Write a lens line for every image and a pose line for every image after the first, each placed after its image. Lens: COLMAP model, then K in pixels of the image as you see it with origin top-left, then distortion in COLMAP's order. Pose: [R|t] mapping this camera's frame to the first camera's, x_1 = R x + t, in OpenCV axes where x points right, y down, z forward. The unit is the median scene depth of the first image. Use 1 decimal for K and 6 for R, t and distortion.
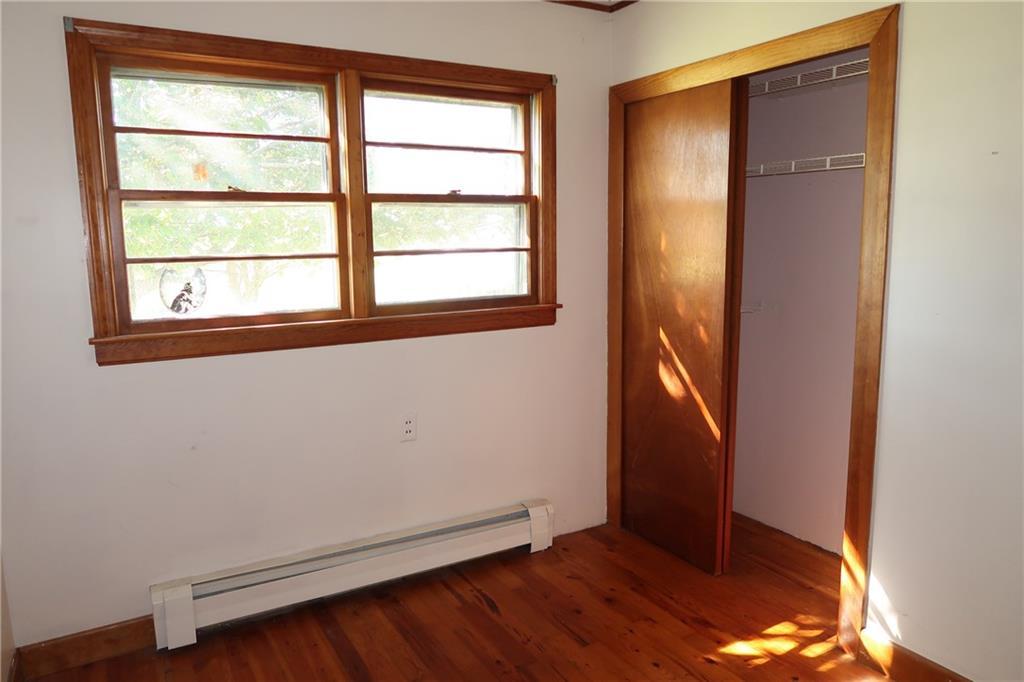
lens RADIAL K [[712.5, 0, 512.0], [0, 712.5, 341.0], [0, 0, 1]] dist [0.001030, 0.001036]
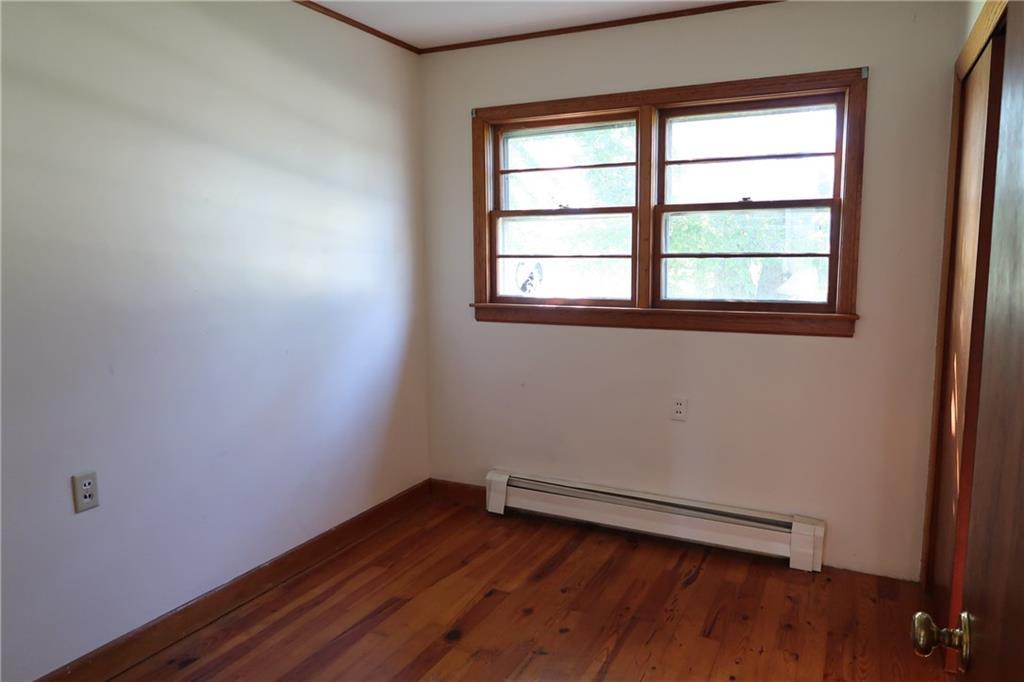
lens RADIAL K [[712.5, 0, 512.0], [0, 712.5, 341.0], [0, 0, 1]] dist [0.001030, 0.001036]
pose [[0.547966, 0.117303, -0.828235, 0.670170], [-0.123848, 0.990584, 0.058357, -0.020237], [0.827282, 0.070597, 0.557334, 0.144286]]
